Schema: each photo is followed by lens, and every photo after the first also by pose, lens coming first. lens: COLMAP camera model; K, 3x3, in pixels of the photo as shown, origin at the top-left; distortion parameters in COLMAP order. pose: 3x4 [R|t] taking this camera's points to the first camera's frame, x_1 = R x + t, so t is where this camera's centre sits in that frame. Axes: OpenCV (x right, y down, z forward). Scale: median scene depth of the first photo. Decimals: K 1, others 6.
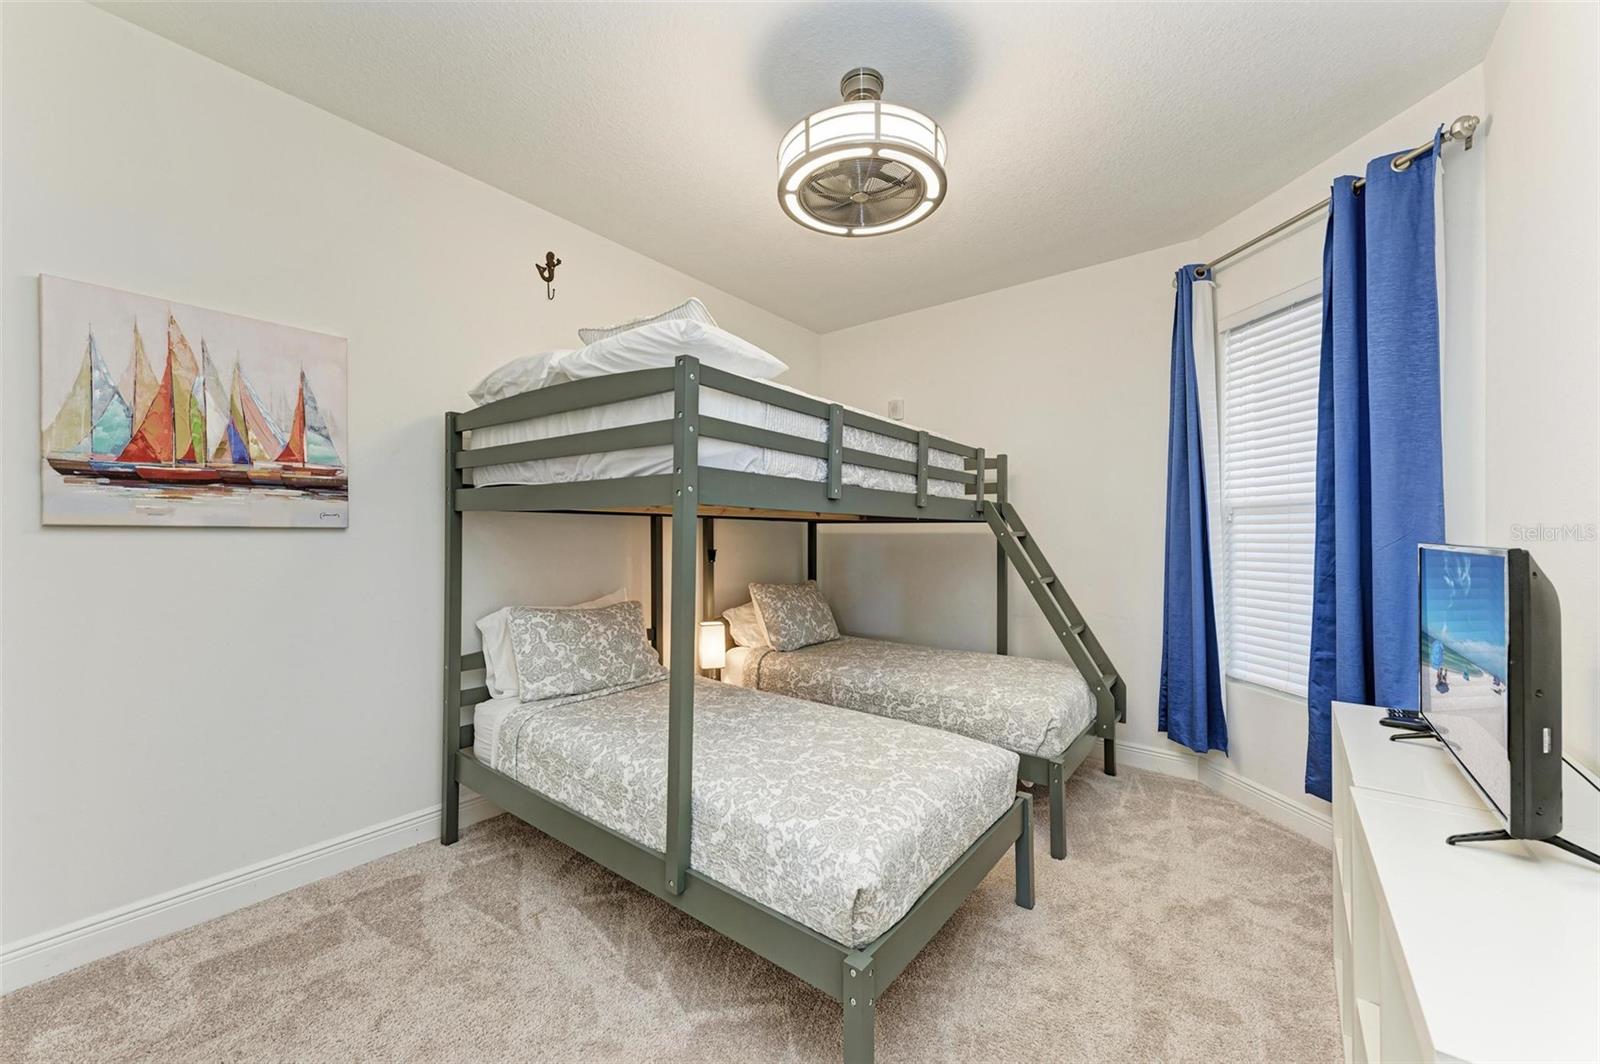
lens RADIAL K [[594.1, 0, 809.3], [0, 594.1, 534.9], [0, 0, 1]] dist [0.000784, 0.000072]
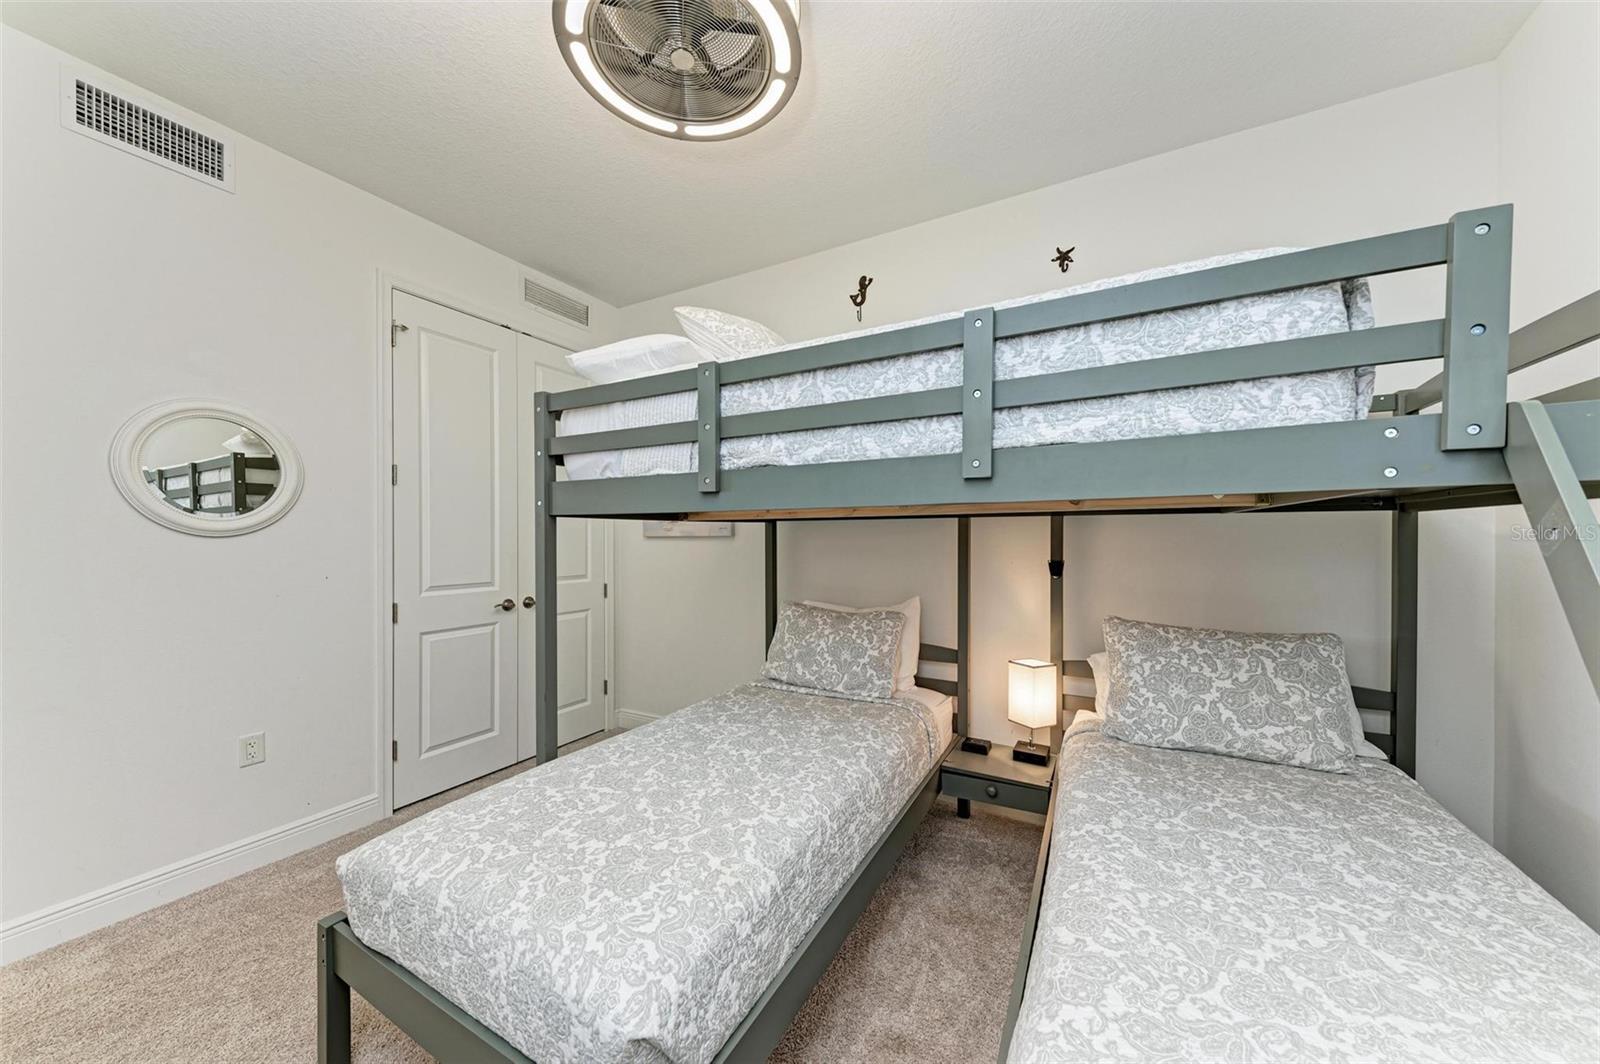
lens RADIAL K [[554.2, 0, 799.2], [0, 554.2, 544.8], [0, 0, 1]] dist [0.019490, 0.000000]
pose [[0.139693, 0.006720, -0.990172, 0.574355], [0.000569, 0.999976, 0.006867, 0.000387], [0.990195, -0.001522, 0.139686, 0.787072]]
